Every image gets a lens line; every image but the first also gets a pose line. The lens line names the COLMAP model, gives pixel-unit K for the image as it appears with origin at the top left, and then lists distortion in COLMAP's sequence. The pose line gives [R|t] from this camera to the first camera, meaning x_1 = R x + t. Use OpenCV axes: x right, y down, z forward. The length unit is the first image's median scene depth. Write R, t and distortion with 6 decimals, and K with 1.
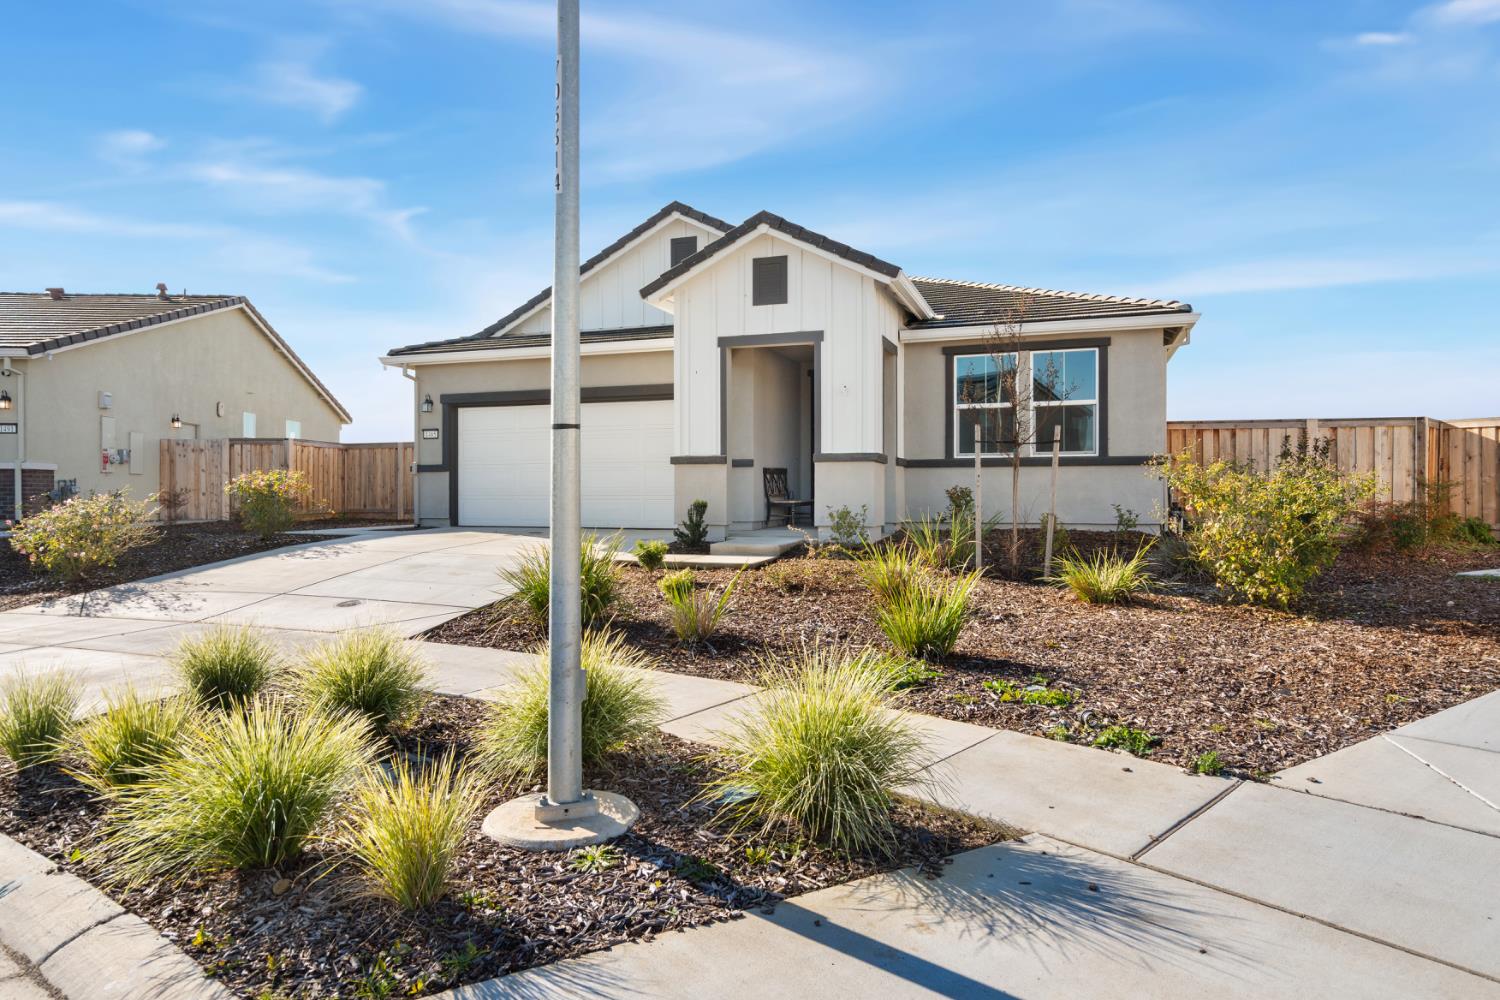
lens RADIAL K [[908.5, 0, 750.0], [0, 908.5, 500.0], [0, 0, 1]] dist [-0.000843, 0.000940]
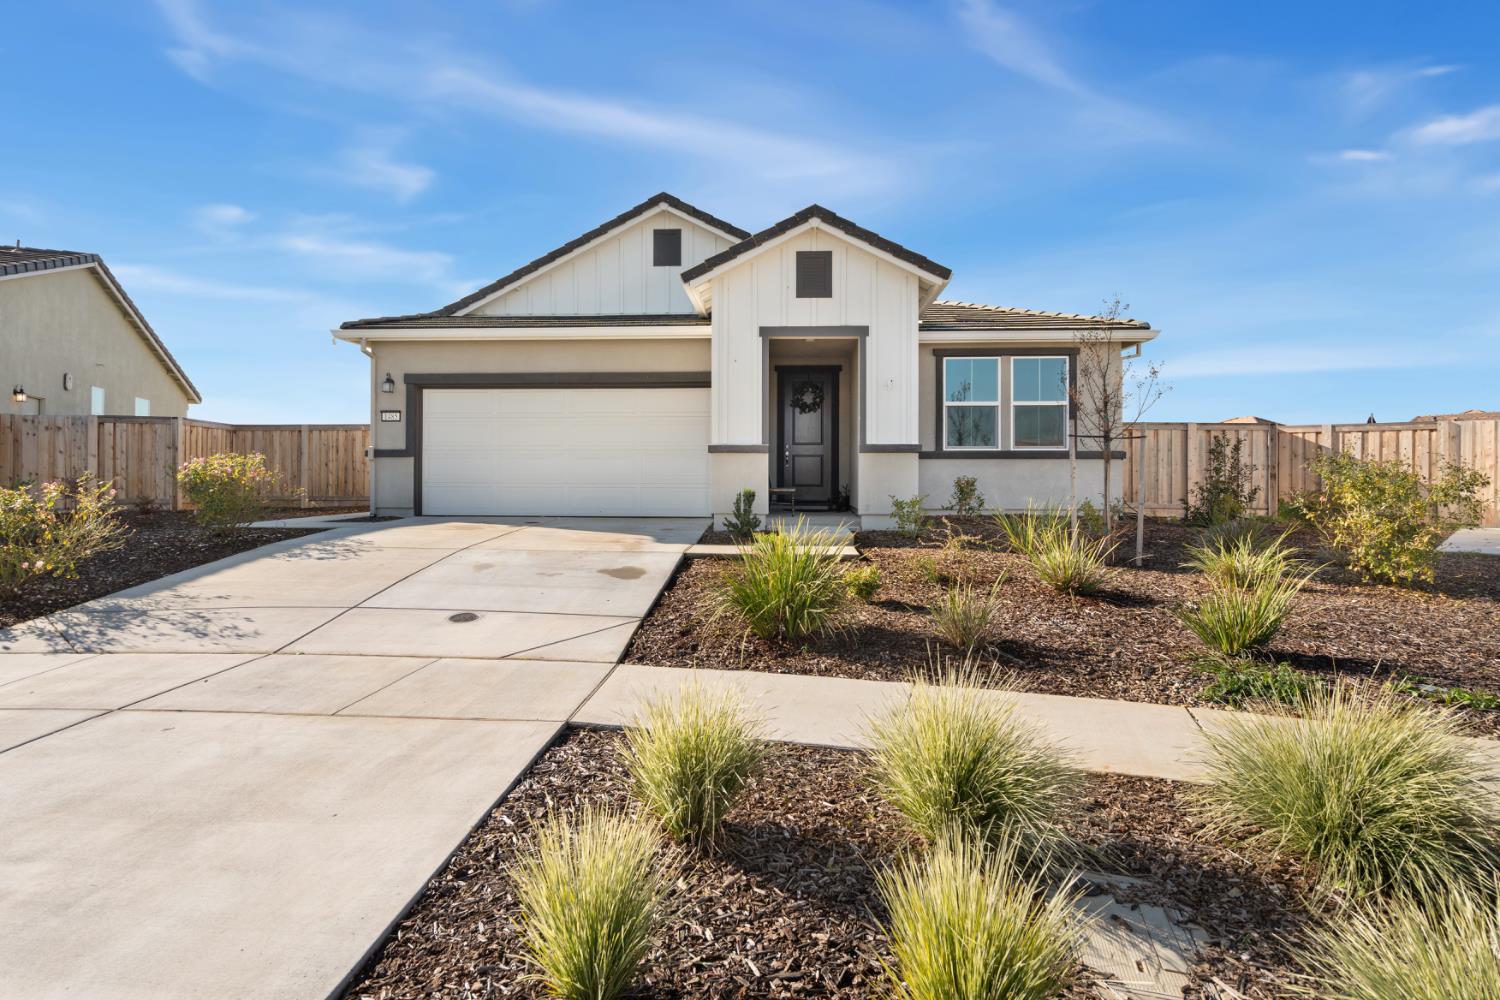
lens RADIAL K [[774.9, 0, 750.1], [0, 774.9, 478.3], [0, 0, 1]] dist [-0.000085, -0.000770]
pose [[0.959091, 0.003718, 0.283073, -0.229475], [-0.001751, 0.999973, -0.007200, -0.004616], [-0.283092, 0.006409, 0.959071, 0.146016]]
